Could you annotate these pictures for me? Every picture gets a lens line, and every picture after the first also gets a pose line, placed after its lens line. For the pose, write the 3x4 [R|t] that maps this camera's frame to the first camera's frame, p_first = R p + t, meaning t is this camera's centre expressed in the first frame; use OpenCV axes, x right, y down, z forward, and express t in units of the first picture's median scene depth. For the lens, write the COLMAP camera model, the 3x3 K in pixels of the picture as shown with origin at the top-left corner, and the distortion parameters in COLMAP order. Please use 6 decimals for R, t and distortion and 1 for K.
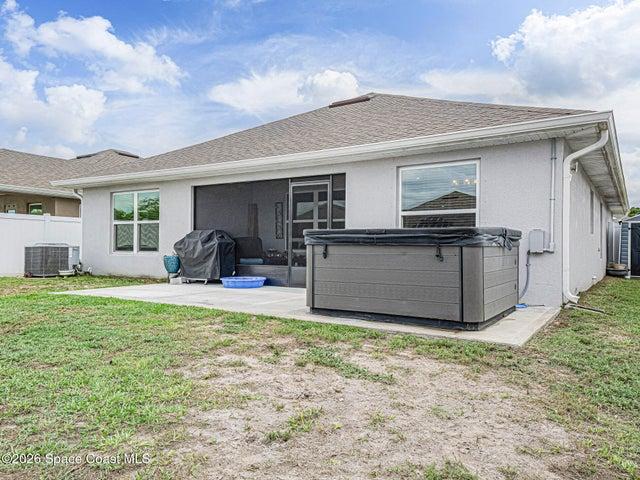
lens RADIAL K [[473.4, 0, 318.6], [0, 473.4, 246.7], [0, 0, 1]] dist [0.082878, 0.027834]
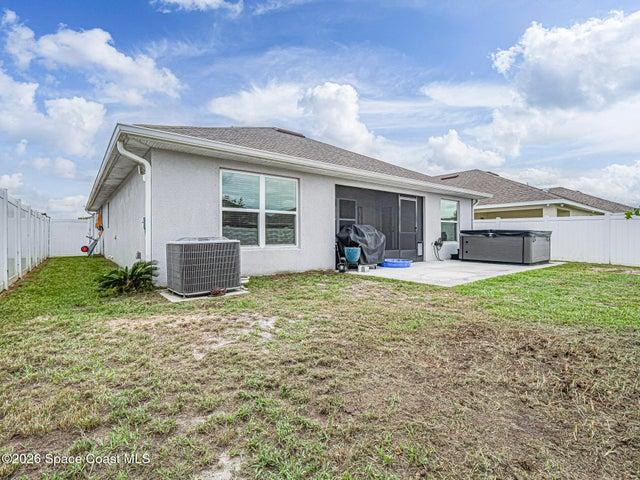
lens RADIAL K [[310.3, 0, 317.1], [0, 310.3, 237.2], [0, 0, 1]] dist [-0.014270, -0.000622]
pose [[0.324214, -0.009637, 0.945935, -1.674952], [0.000219, 0.999949, 0.010112, -0.018062], [-0.945984, -0.003071, 0.324200, 1.396331]]
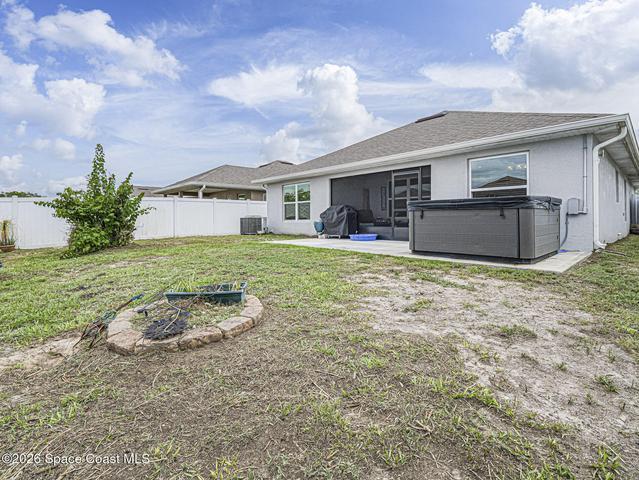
lens RADIAL K [[316.9, 0, 318.9], [0, 316.9, 221.6], [0, 0, 1]] dist [-0.020613, -0.000371]
pose [[0.966709, -0.011065, -0.255639, -0.044781], [0.012991, 0.999899, 0.005847, 0.020666], [0.255549, -0.008973, 0.966755, -0.097381]]
